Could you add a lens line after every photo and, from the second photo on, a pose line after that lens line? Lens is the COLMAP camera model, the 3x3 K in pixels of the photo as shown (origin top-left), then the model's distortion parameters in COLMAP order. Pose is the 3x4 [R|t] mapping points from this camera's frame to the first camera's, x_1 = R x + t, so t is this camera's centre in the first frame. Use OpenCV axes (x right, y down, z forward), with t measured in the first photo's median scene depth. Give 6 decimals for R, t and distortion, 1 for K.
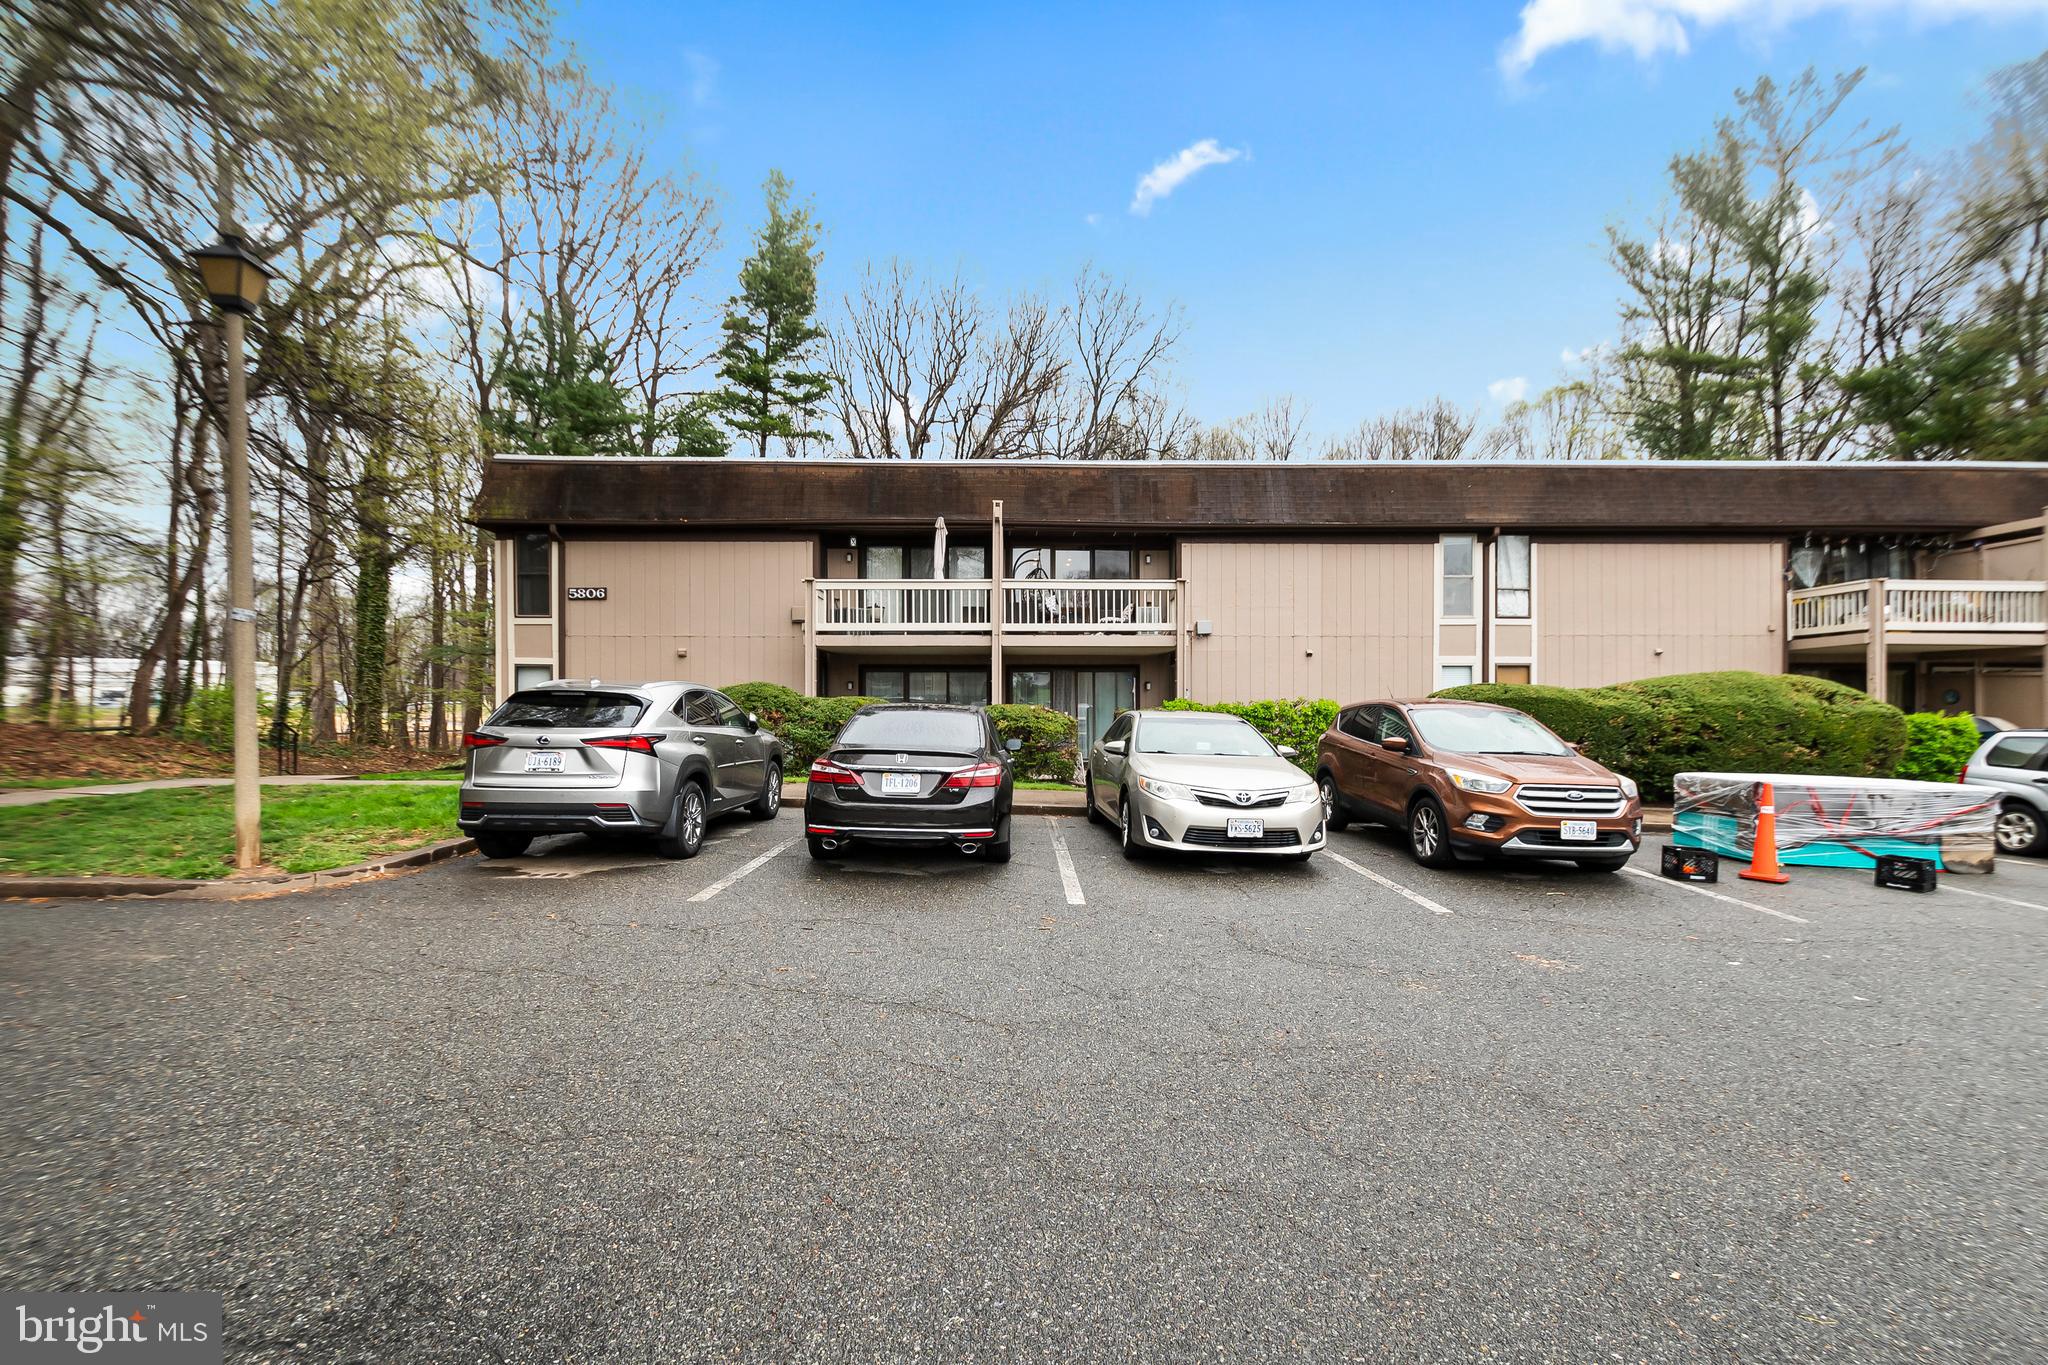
lens RADIAL K [[909.1, 0, 1026.9], [0, 909.1, 688.7], [0, 0, 1]] dist [0.014031, -0.001718]
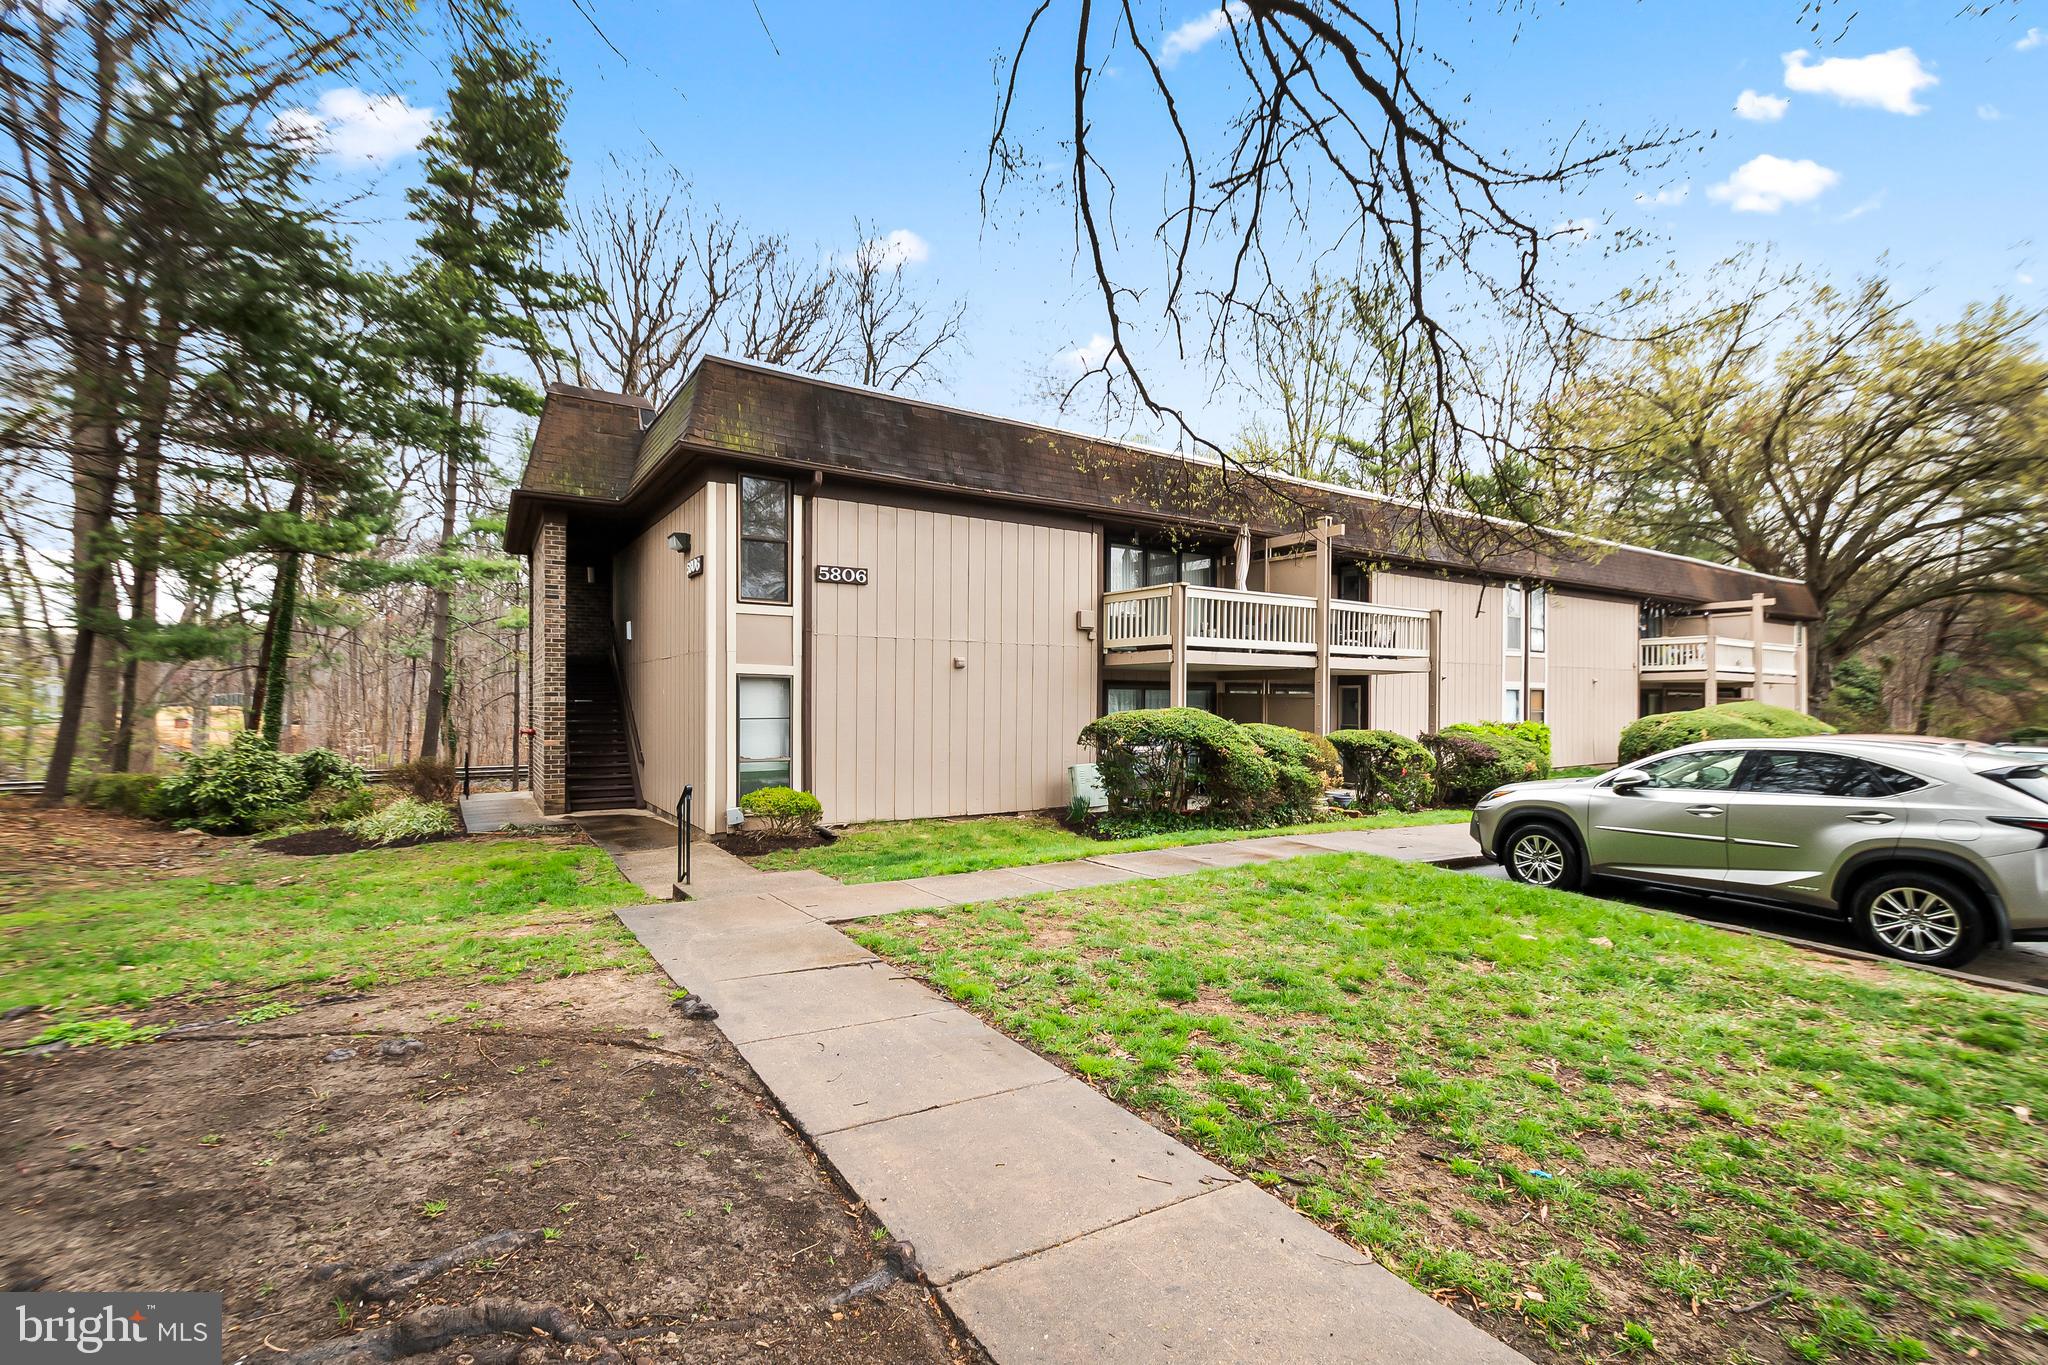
lens RADIAL K [[909.1, 0, 1027.2], [0, 909.1, 694.2], [0, 0, 1]] dist [0.014031, -0.001718]
pose [[0.841383, 0.007904, 0.540382, -0.739305], [-0.015341, 0.999839, 0.009263, -0.020911], [-0.540222, -0.016084, 0.841369, 0.330570]]
